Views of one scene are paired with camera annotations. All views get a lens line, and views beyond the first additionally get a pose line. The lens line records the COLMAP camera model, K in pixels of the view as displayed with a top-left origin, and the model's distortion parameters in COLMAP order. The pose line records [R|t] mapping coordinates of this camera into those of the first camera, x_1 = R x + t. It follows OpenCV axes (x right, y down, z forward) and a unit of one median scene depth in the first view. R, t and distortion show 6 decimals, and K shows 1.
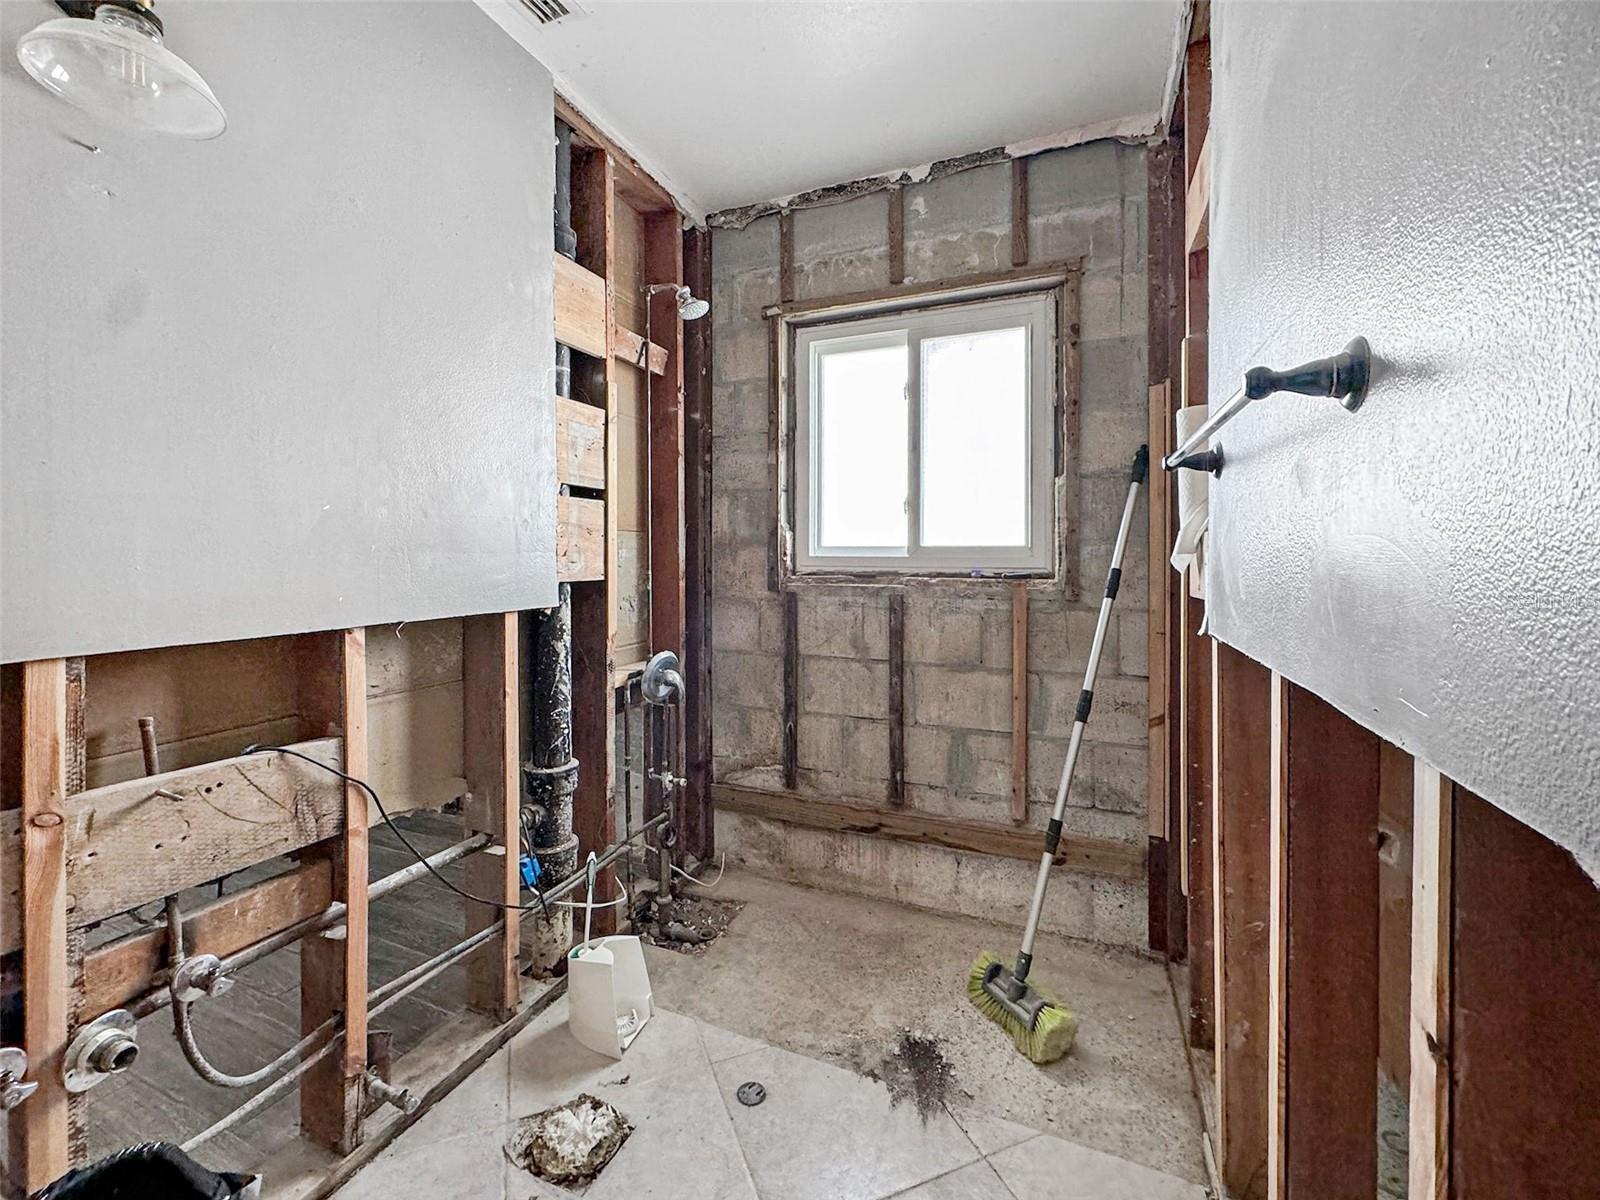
lens RADIAL K [[670.8, 0, 792.5], [0, 670.8, 583.5], [0, 0, 1]] dist [-0.005267, -0.000136]
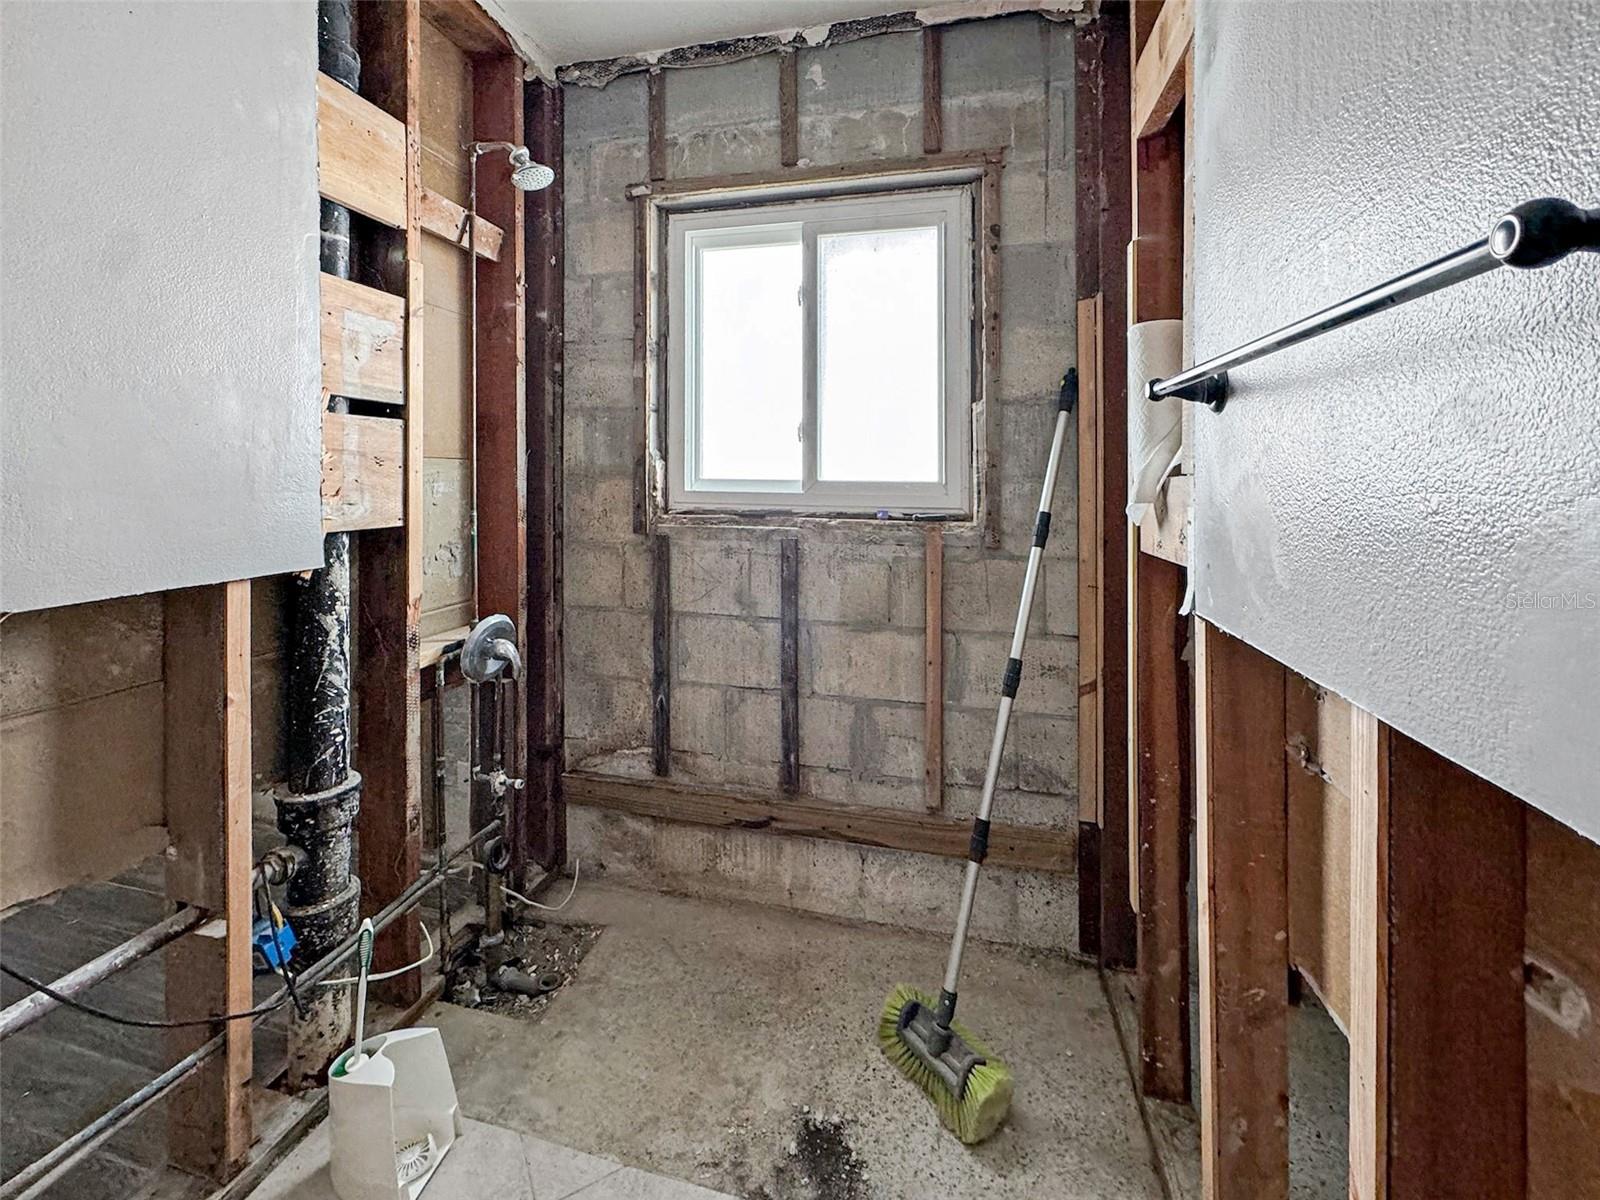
lens RADIAL K [[670.8, 0, 798.9], [0, 670.8, 505.3], [0, 0, 1]] dist [-0.005267, -0.000136]
pose [[0.985177, -0.002158, 0.171526, 0.025272], [0.001190, 0.999983, 0.005745, -0.032323], [-0.171536, -0.005456, 0.985163, 0.190627]]
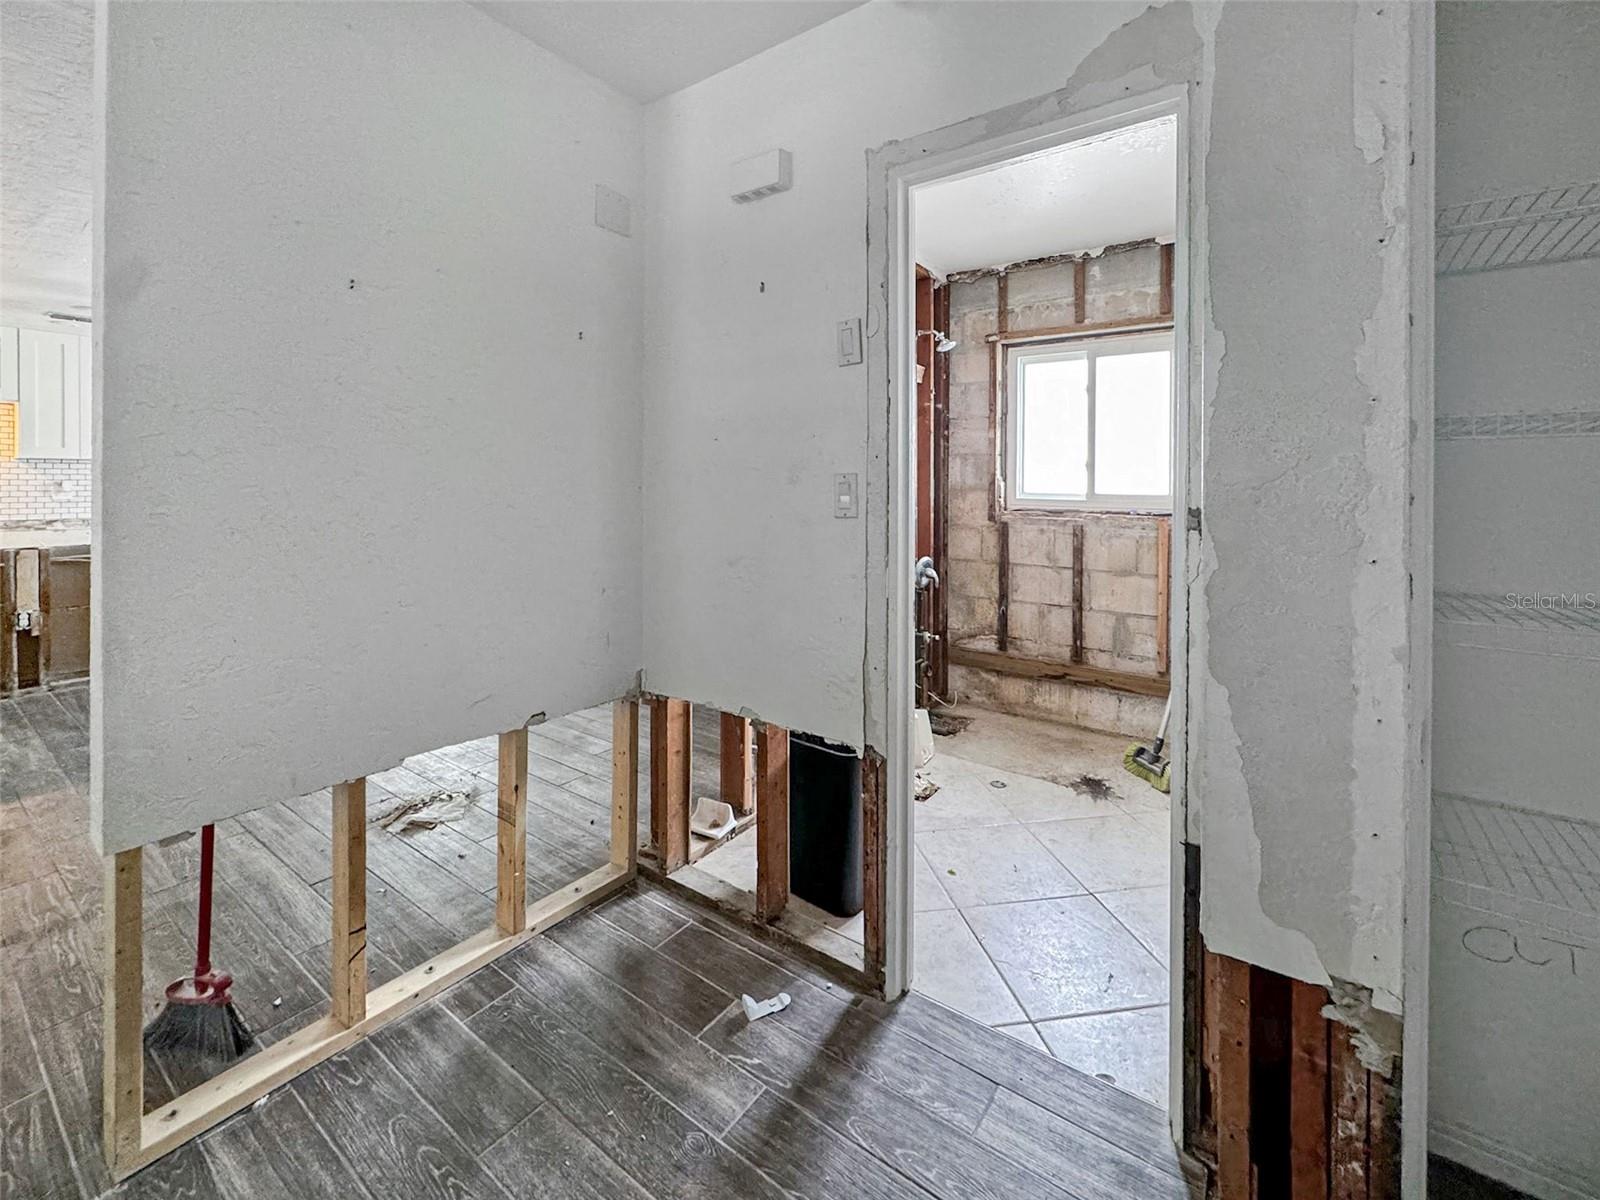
lens RADIAL K [[670.8, 0, 800.3], [0, 670.8, 493.3], [0, 0, 1]] dist [-0.005267, -0.000136]
pose [[0.975158, 0.014849, -0.221013, -0.137266], [-0.022523, 0.999226, -0.032244, 0.008300], [0.220364, 0.036421, 0.974738, -0.689376]]
